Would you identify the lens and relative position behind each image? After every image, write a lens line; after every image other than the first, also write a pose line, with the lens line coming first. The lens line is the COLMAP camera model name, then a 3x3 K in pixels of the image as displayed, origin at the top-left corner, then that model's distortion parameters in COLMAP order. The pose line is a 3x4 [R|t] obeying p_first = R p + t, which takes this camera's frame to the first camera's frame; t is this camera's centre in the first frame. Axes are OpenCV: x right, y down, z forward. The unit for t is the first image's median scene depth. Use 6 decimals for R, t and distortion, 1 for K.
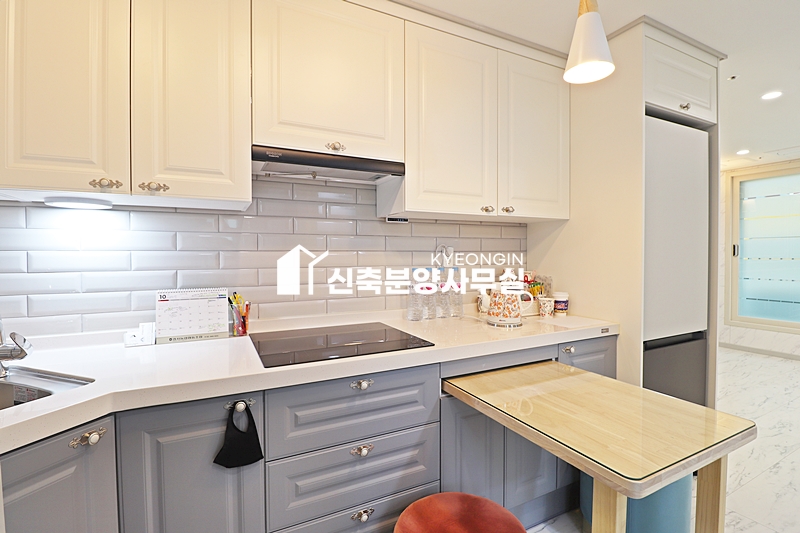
lens RADIAL K [[367.6, 0, 401.0], [0, 367.6, 262.9], [0, 0, 1]] dist [-0.008731, -0.009793]
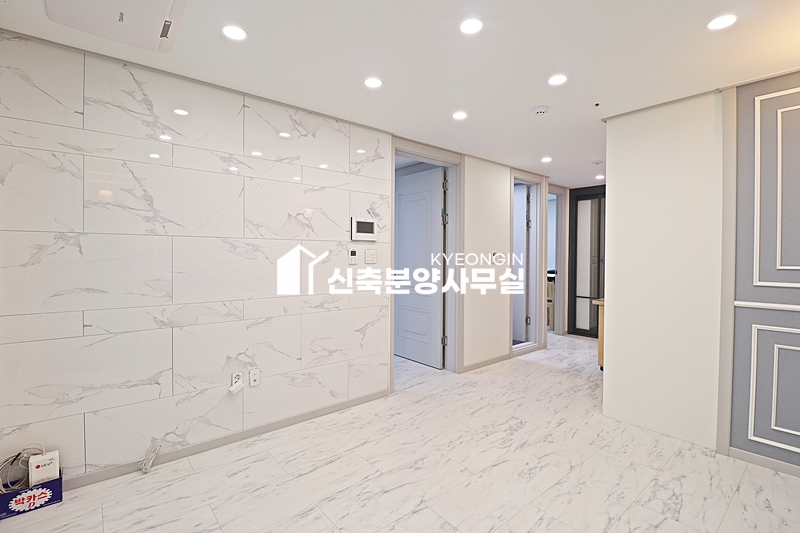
lens RADIAL K [[367.6, 0, 403.1], [0, 367.6, 261.7], [0, 0, 1]] dist [-0.008731, -0.009793]
pose [[-0.971754, 0.004872, -0.235946, 2.476548], [-0.003667, 0.999354, 0.035739, -0.072563], [0.235968, 0.035595, -0.971109, 2.752471]]
